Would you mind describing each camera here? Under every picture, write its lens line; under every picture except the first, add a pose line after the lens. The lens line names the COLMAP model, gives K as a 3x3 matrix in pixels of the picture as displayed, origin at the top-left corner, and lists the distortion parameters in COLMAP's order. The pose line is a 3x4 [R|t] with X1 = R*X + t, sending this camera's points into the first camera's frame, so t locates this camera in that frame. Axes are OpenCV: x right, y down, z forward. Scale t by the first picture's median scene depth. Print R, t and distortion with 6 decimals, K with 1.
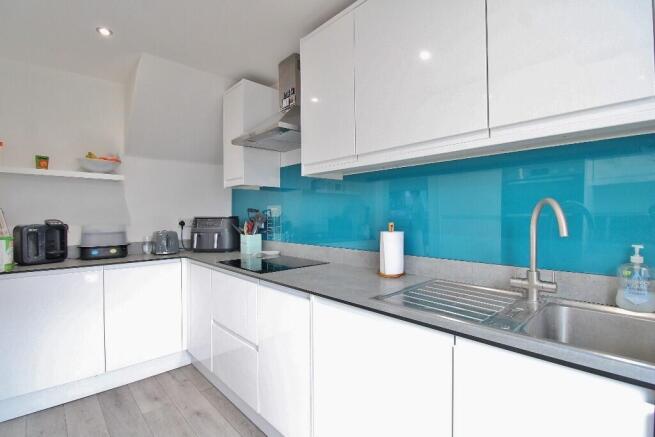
lens RADIAL K [[305.6, 0, 327.2], [0, 305.6, 216.8], [0, 0, 1]] dist [-0.002894, -0.007067]
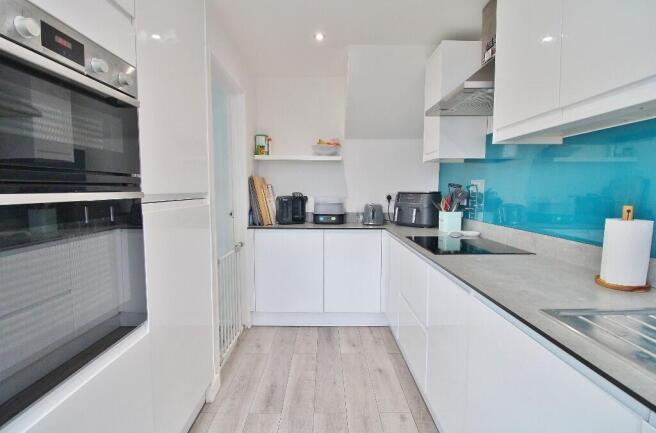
lens RADIAL K [[306.0, 0, 326.6], [0, 306.0, 215.5], [0, 0, 1]] dist [-0.002894, -0.007067]
pose [[0.738292, 0.065250, -0.671317, 0.112263], [-0.011834, 0.996410, 0.083833, -0.004222], [0.674377, -0.053949, 0.736414, 0.066827]]
